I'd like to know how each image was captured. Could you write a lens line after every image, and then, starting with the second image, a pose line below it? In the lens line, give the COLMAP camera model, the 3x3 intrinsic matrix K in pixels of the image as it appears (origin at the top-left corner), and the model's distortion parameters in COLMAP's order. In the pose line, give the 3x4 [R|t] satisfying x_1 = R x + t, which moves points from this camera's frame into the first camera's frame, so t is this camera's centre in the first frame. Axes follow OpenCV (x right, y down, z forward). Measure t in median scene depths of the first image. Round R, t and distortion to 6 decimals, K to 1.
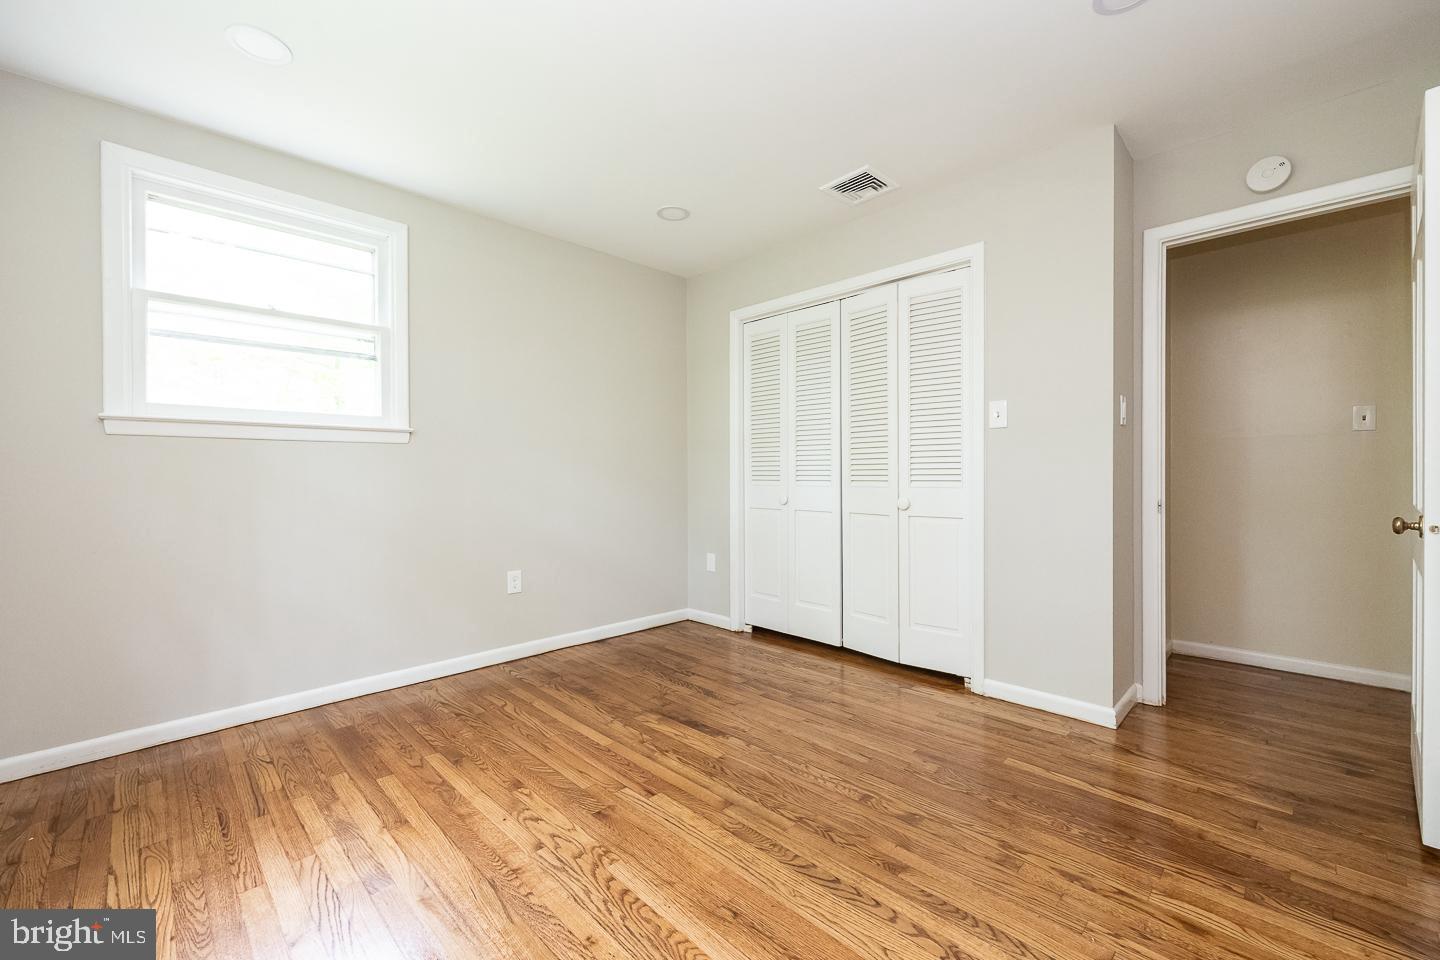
lens RADIAL K [[585.2, 0, 727.4], [0, 585.2, 478.3], [0, 0, 1]] dist [-0.002015, -0.000088]
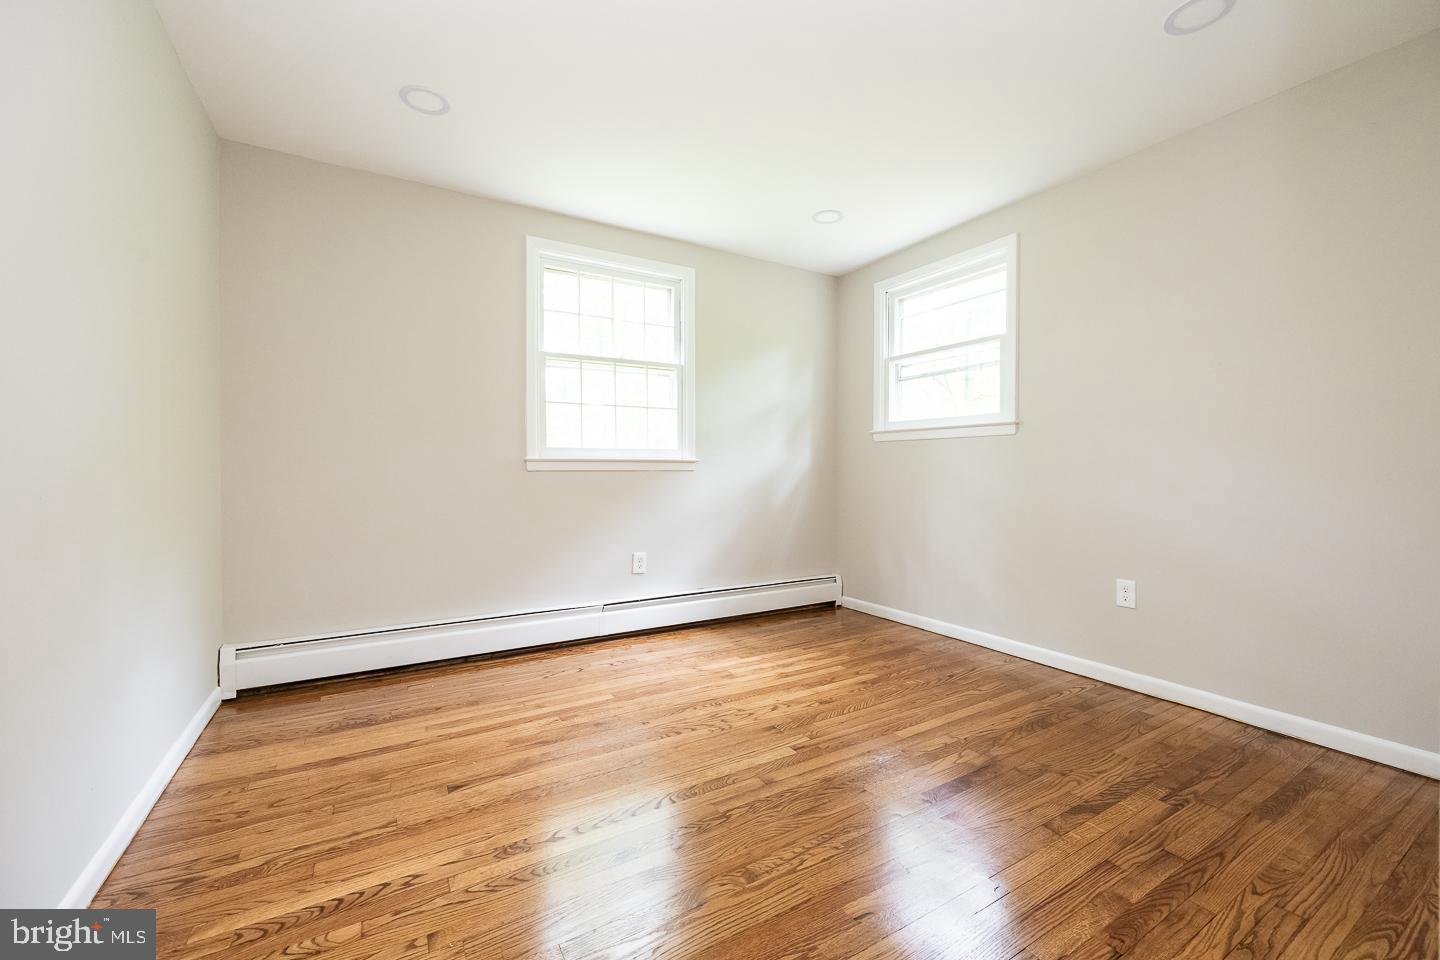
lens RADIAL K [[585.2, 0, 726.4], [0, 585.2, 474.7], [0, 0, 1]] dist [-0.002015, -0.000088]
pose [[-0.241780, 0.018361, -0.970157, 0.737122], [-0.002419, 0.999806, 0.019525, -0.005141], [0.970328, 0.007068, -0.241689, 0.854826]]
